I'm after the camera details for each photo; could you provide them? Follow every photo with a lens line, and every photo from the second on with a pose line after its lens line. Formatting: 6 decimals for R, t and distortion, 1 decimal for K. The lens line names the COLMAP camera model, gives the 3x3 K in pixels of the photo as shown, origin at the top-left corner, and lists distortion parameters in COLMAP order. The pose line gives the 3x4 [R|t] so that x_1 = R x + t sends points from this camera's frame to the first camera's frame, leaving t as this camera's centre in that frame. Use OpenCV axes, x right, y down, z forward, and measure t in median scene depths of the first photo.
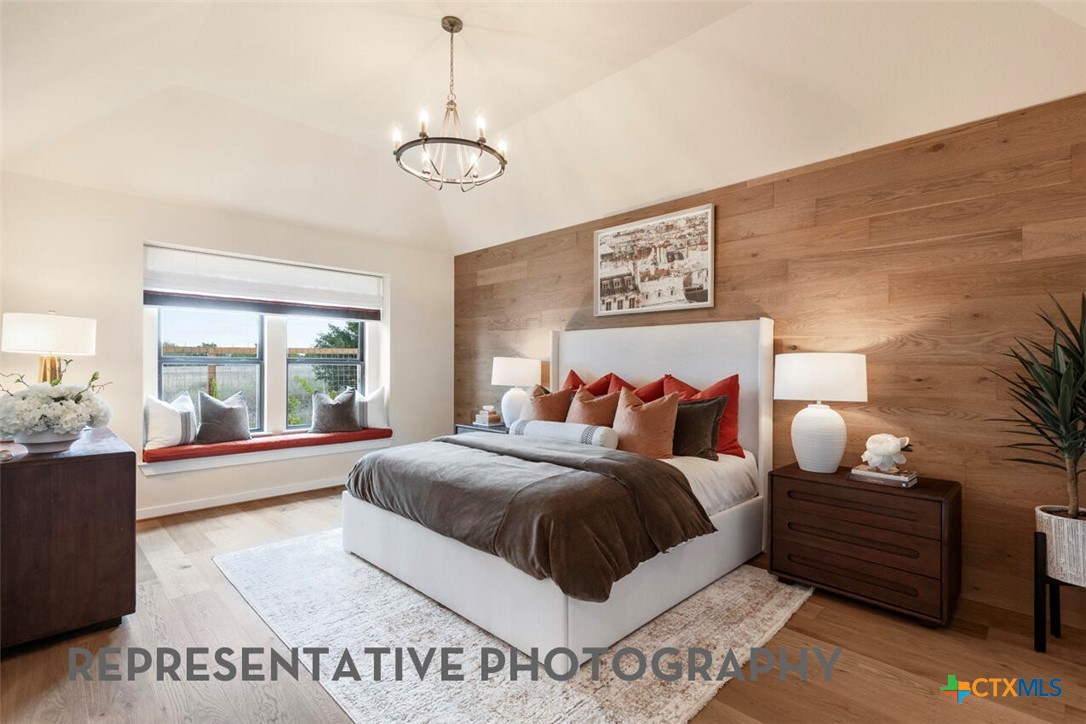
lens RADIAL K [[495.2, 0, 548.2], [0, 495.2, 364.2], [0, 0, 1]] dist [0.014275, -0.000355]
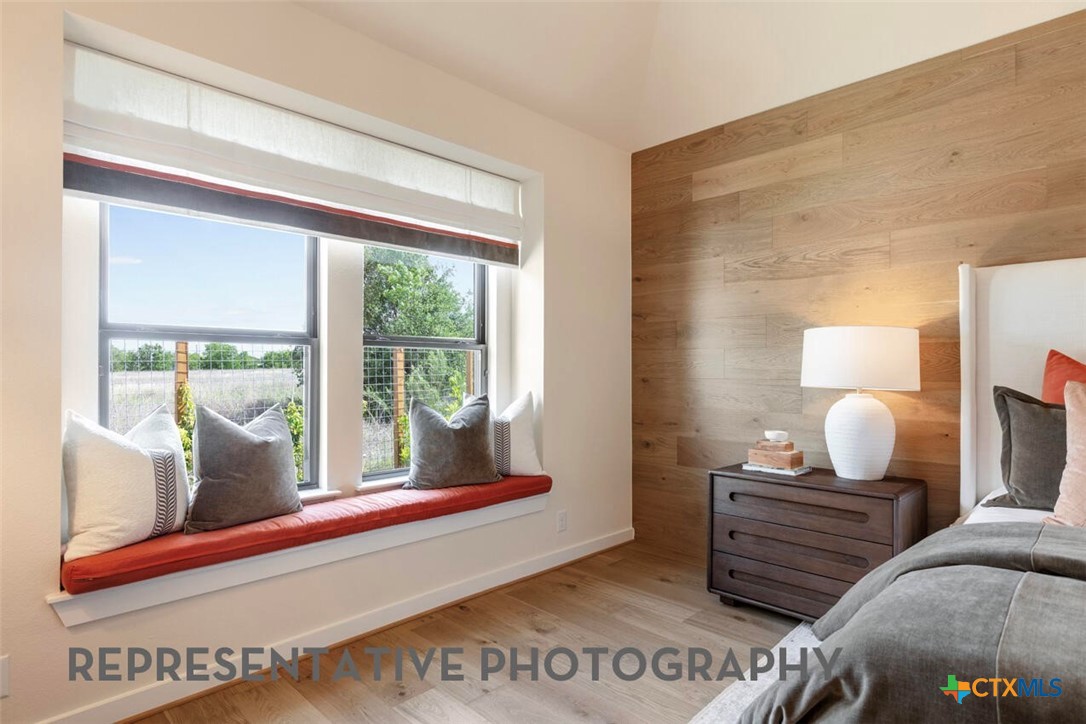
lens RADIAL K [[570.7, 0, 539.2], [0, 570.7, 364.6], [0, 0, 1]] dist [-0.005885, 0.001024]
pose [[0.999951, -0.004070, -0.009003, -0.349476], [0.004043, 0.999987, -0.003024, 0.020645], [0.009015, 0.002988, 0.999955, 0.451009]]
